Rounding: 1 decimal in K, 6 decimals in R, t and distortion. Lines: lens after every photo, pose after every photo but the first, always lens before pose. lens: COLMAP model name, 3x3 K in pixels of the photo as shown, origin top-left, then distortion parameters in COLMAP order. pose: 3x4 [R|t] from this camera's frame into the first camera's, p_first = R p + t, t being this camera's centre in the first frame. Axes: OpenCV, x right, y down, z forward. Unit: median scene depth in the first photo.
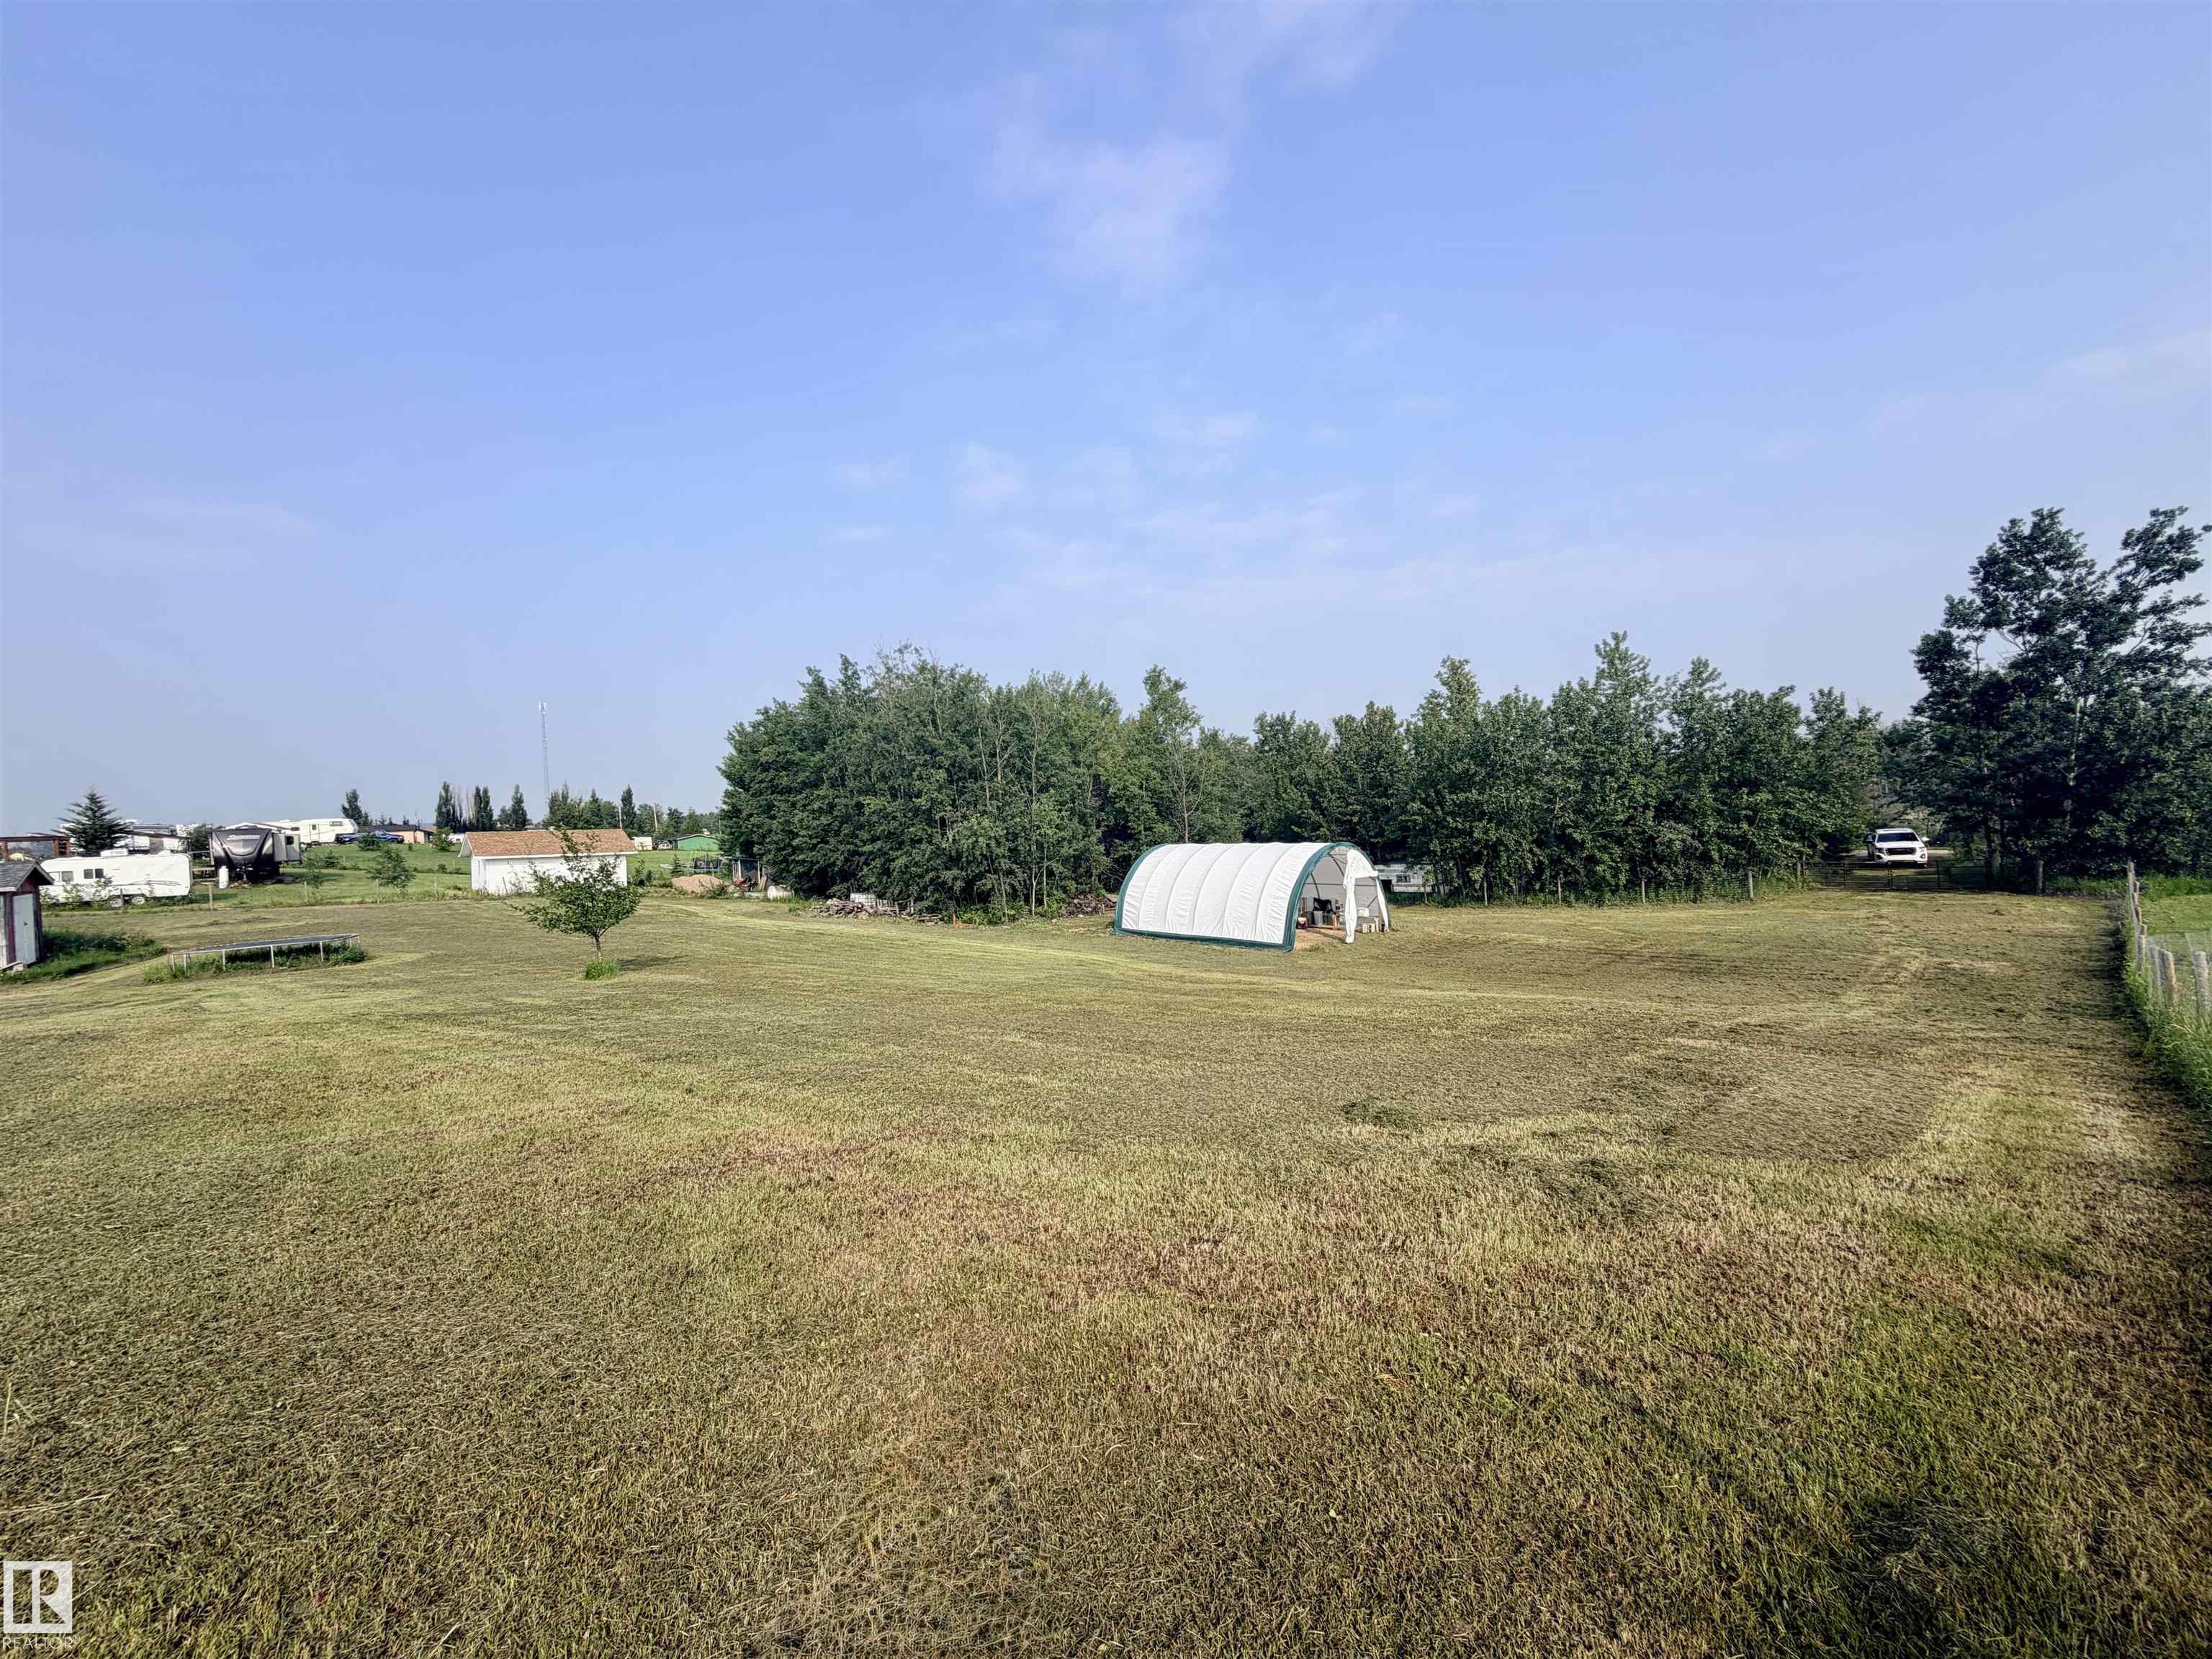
lens RADIAL K [[877.9, 0, 1103.3], [0, 877.9, 835.9], [0, 0, 1]] dist [-0.000726, 0.000375]
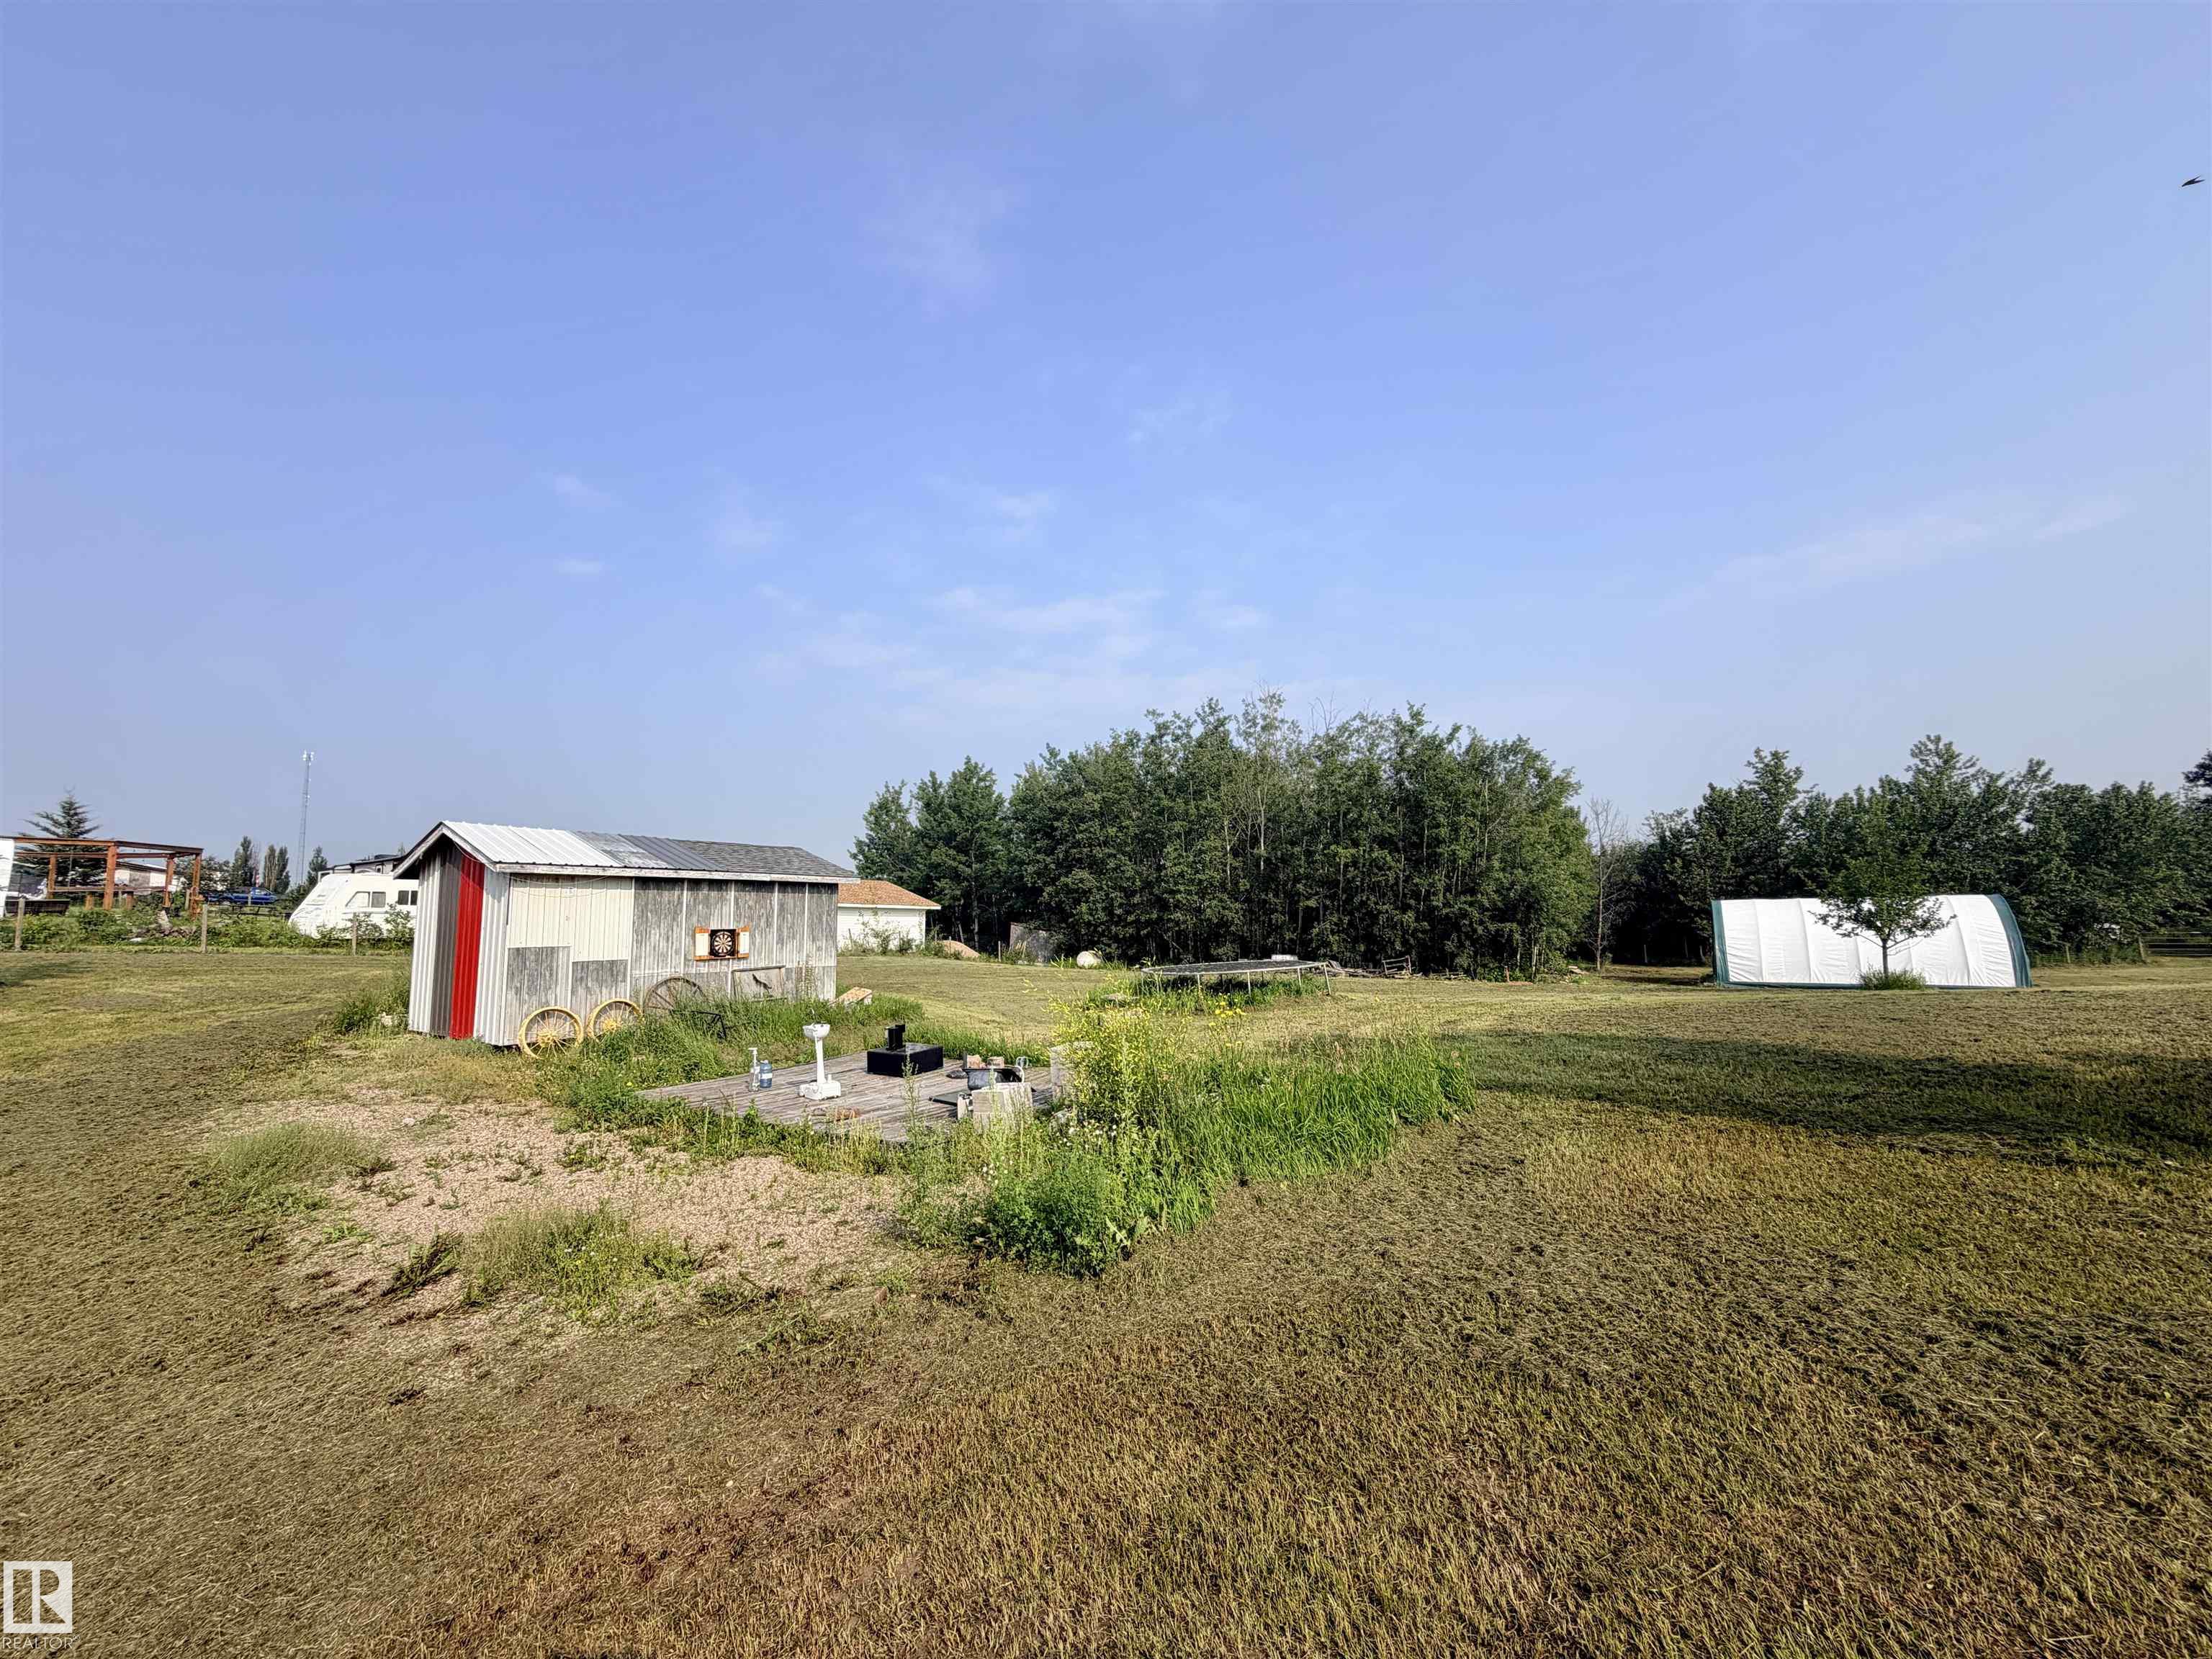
lens RADIAL K [[877.9, 0, 1095.8], [0, 877.9, 827.2], [0, 0, 1]] dist [-0.000726, 0.000375]
pose [[0.964138, 0.053788, 0.259894, -0.933317], [-0.019219, 0.990827, -0.133763, 0.080097], [-0.264705, 0.123971, 0.956328, 0.230079]]
